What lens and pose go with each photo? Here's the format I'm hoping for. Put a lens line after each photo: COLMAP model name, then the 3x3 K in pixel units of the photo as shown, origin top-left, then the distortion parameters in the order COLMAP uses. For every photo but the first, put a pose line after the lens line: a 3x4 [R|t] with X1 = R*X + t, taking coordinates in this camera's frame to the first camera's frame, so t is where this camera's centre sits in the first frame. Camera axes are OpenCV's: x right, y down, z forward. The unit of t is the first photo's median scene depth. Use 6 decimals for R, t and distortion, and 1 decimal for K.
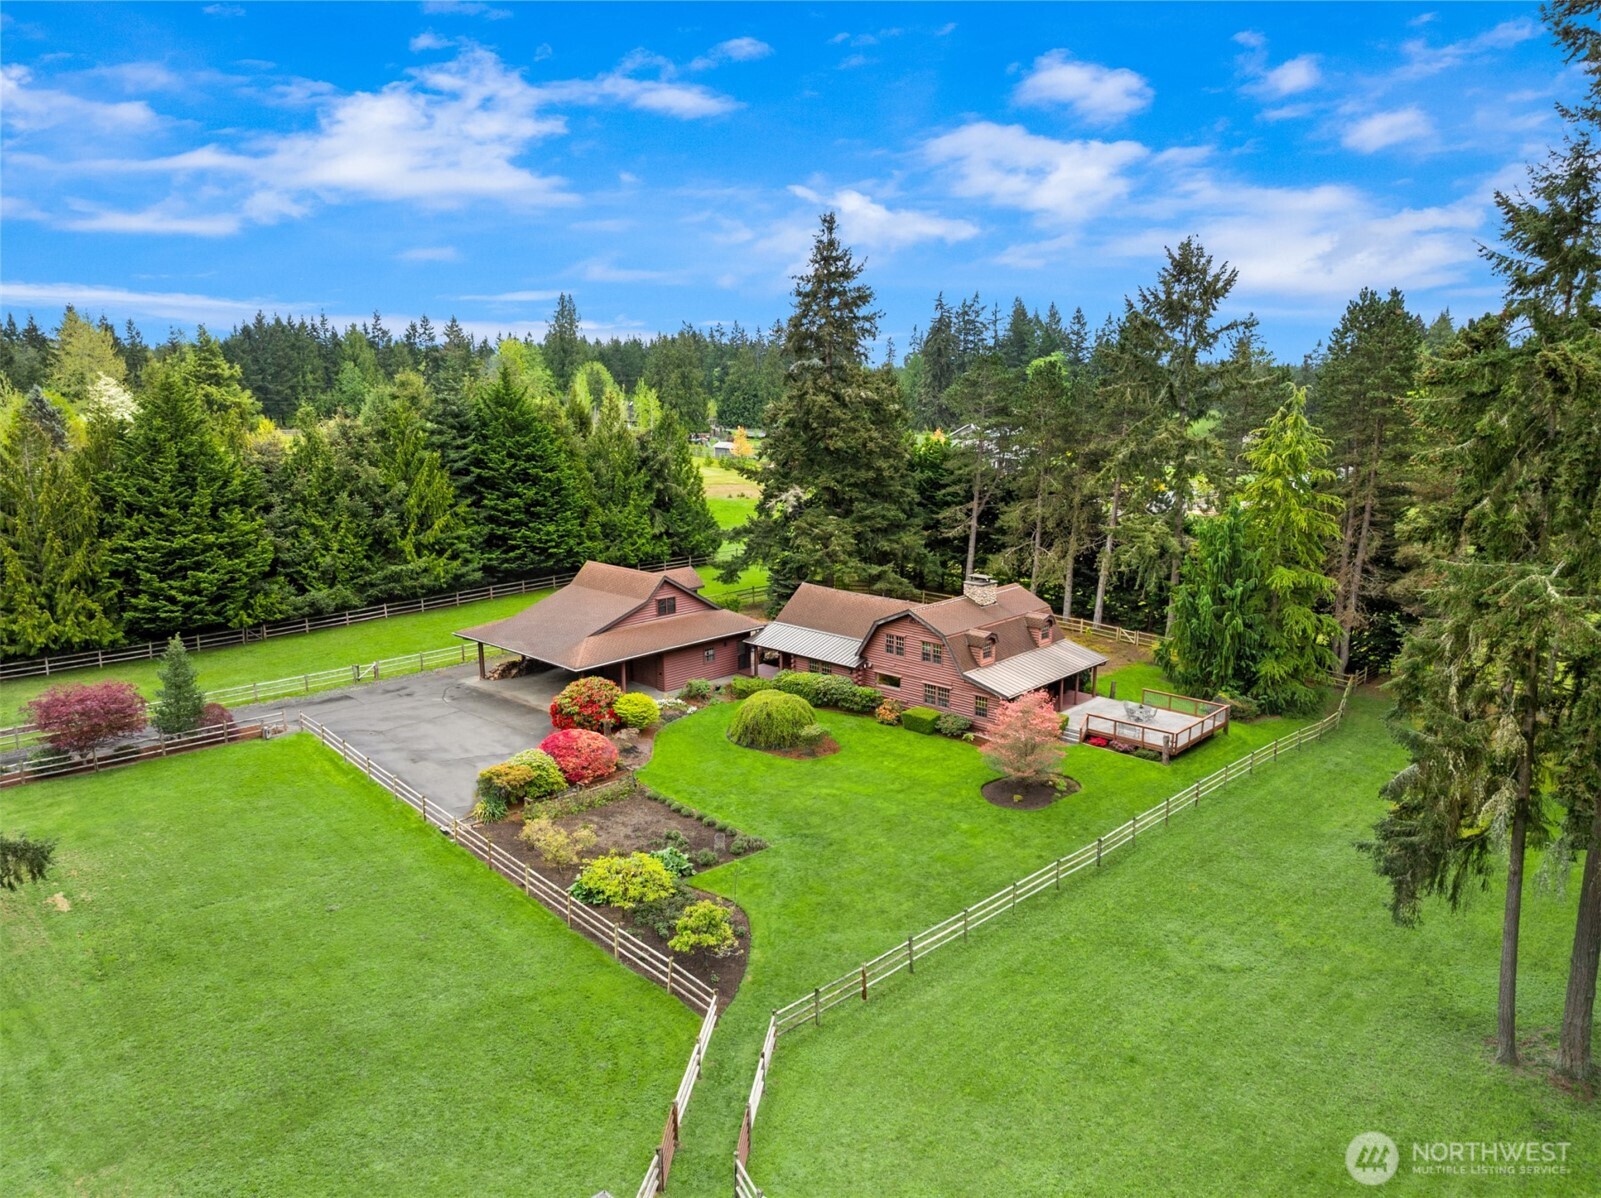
lens RADIAL K [[1100.5, 0, 821.5], [0, 1100.5, 605.8], [0, 0, 1]] dist [-0.005978, -0.036001]
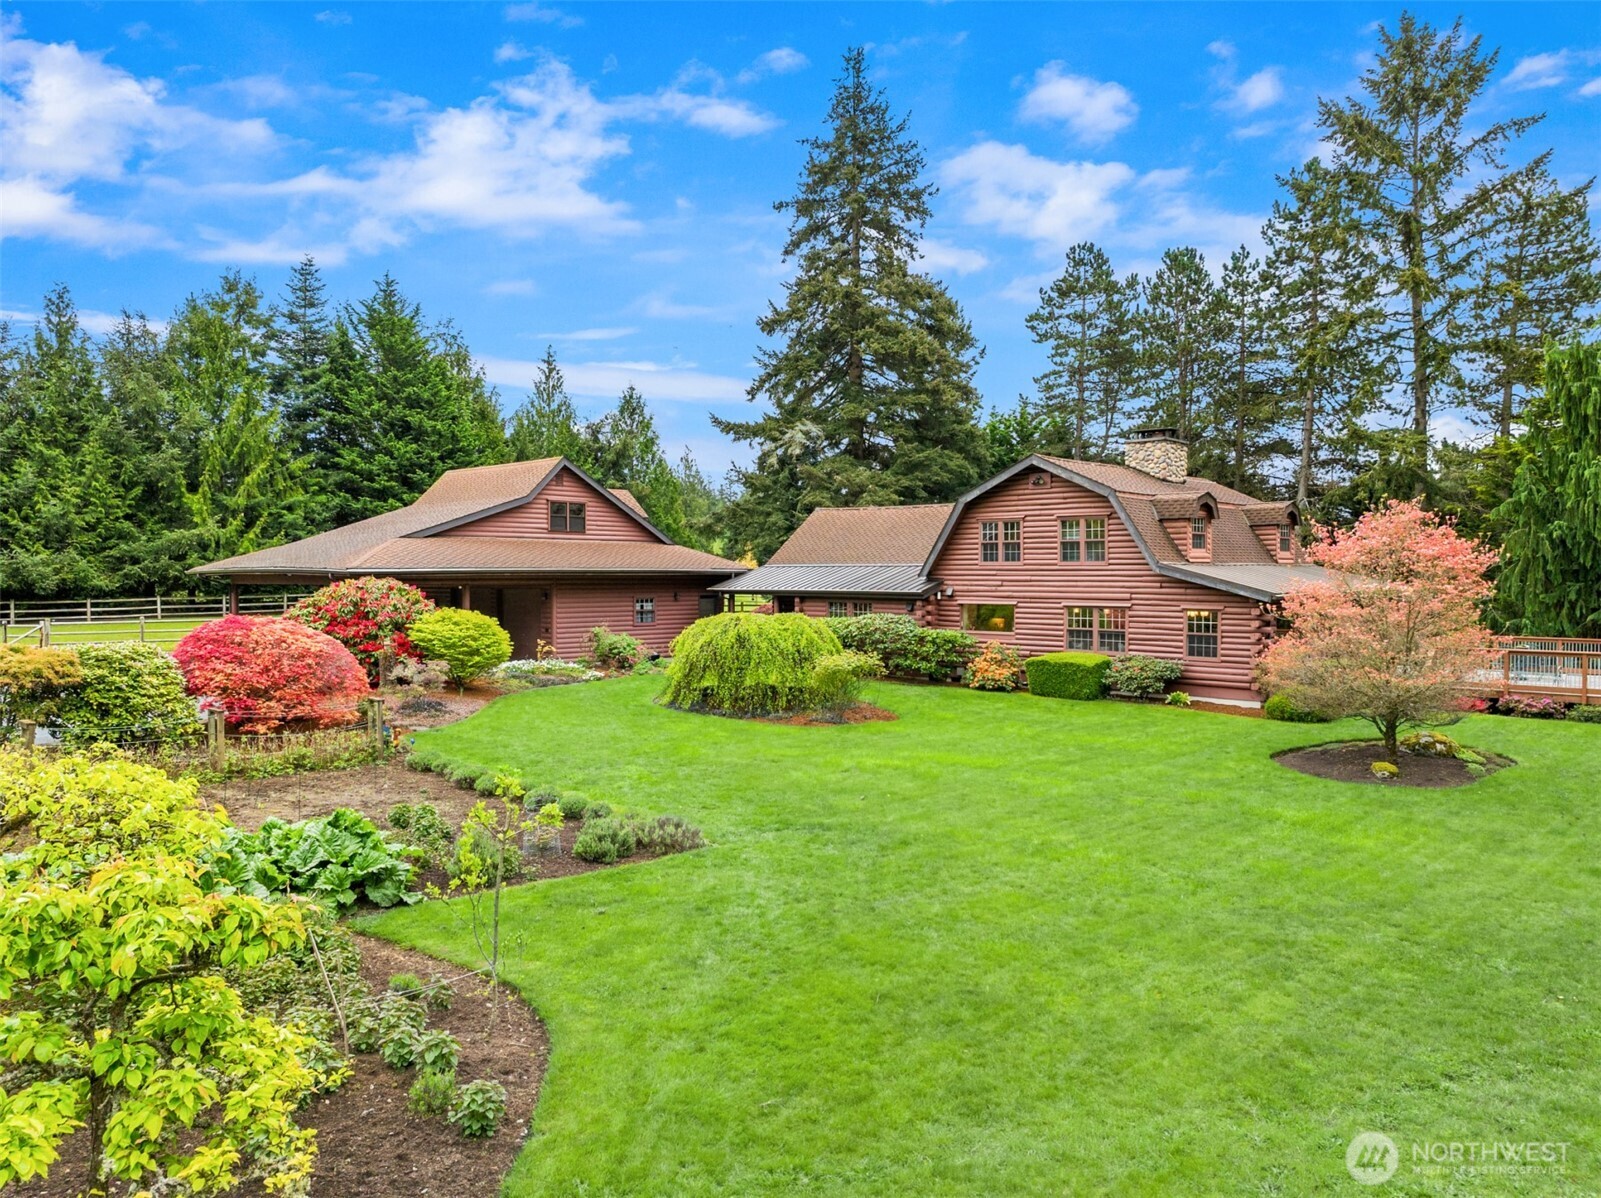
lens RADIAL K [[1142.4, 0, 815.5], [0, 1142.4, 604.0], [0, 0, 1]] dist [-0.033755, -0.001625]
pose [[0.999835, -0.000890, -0.018136, -0.006062], [-0.002174, 0.985749, -0.168211, 0.114097], [0.018028, 0.168223, 0.985584, 0.373321]]
